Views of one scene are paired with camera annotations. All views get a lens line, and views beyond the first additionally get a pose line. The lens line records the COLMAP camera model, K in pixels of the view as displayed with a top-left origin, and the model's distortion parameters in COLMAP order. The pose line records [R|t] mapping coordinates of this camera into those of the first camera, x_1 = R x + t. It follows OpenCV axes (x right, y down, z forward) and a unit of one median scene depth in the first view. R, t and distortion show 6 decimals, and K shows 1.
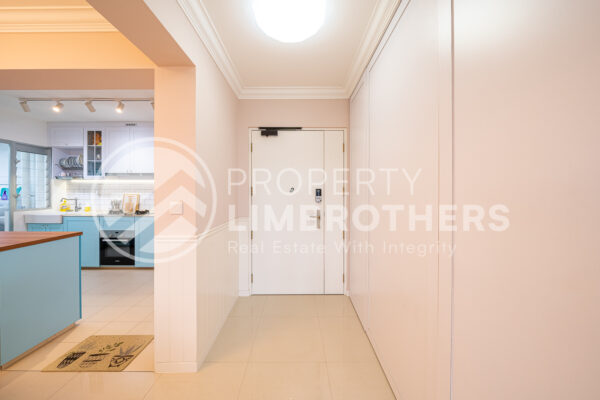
lens RADIAL K [[208.7, 0, 289.8], [0, 208.7, 191.8], [0, 0, 1]] dist [-0.007058, 0.000060]
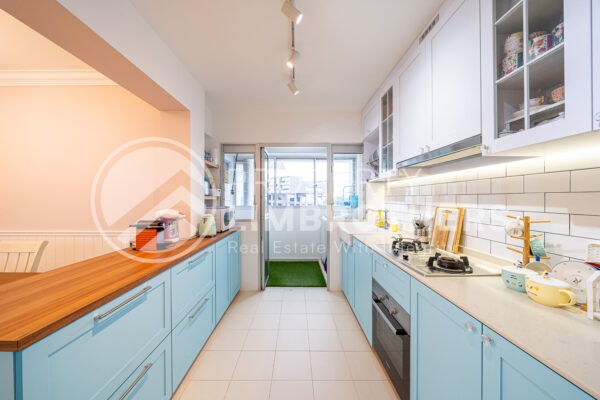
lens RADIAL K [[208.7, 0, 300.4], [0, 208.7, 199.7], [0, 0, 1]] dist [-0.007058, 0.000060]
pose [[0.016274, 0.010592, -0.999811, -0.383419], [0.003356, 0.999938, 0.010648, -0.009009], [0.999862, -0.003529, 0.016237, 0.762787]]
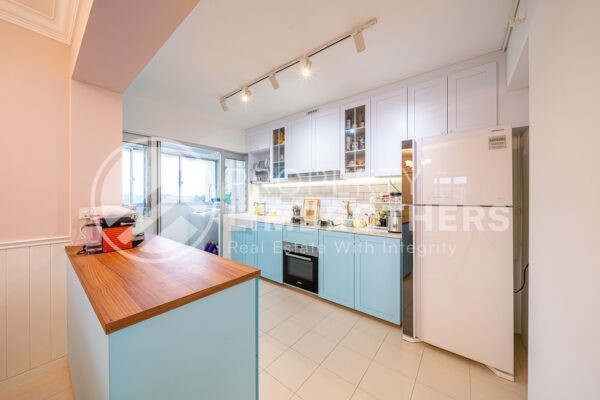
lens RADIAL K [[208.7, 0, 294.1], [0, 208.7, 196.0], [0, 0, 1]] dist [-0.007058, 0.000060]
pose [[0.774768, -0.000410, -0.632246, -0.318238], [-0.002211, 0.999992, -0.003357, 0.002447], [0.632242, 0.003999, 0.774761, 0.342342]]
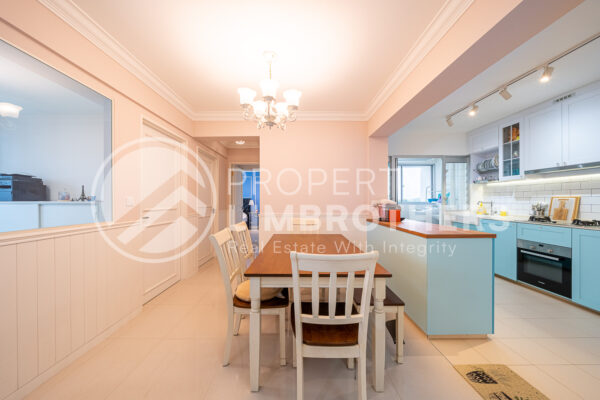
lens RADIAL K [[208.7, 0, 302.1], [0, 208.7, 200.7], [0, 0, 1]] dist [-0.007058, 0.000060]
pose [[0.025154, 0.000670, -0.999683, -0.084297], [0.000417, 1.000000, 0.000681, 0.026357], [0.999683, -0.000433, 0.025154, 0.090880]]
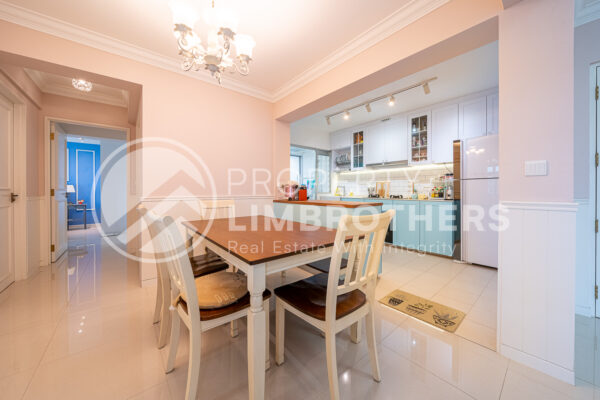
lens RADIAL K [[208.7, 0, 300.9], [0, 208.7, 191.8], [0, 0, 1]] dist [-0.007058, 0.000060]
pose [[0.644424, 0.004163, -0.764657, -0.194819], [0.002997, 0.999964, 0.007970, 0.060414], [0.764662, -0.007427, 0.644388, -0.088719]]
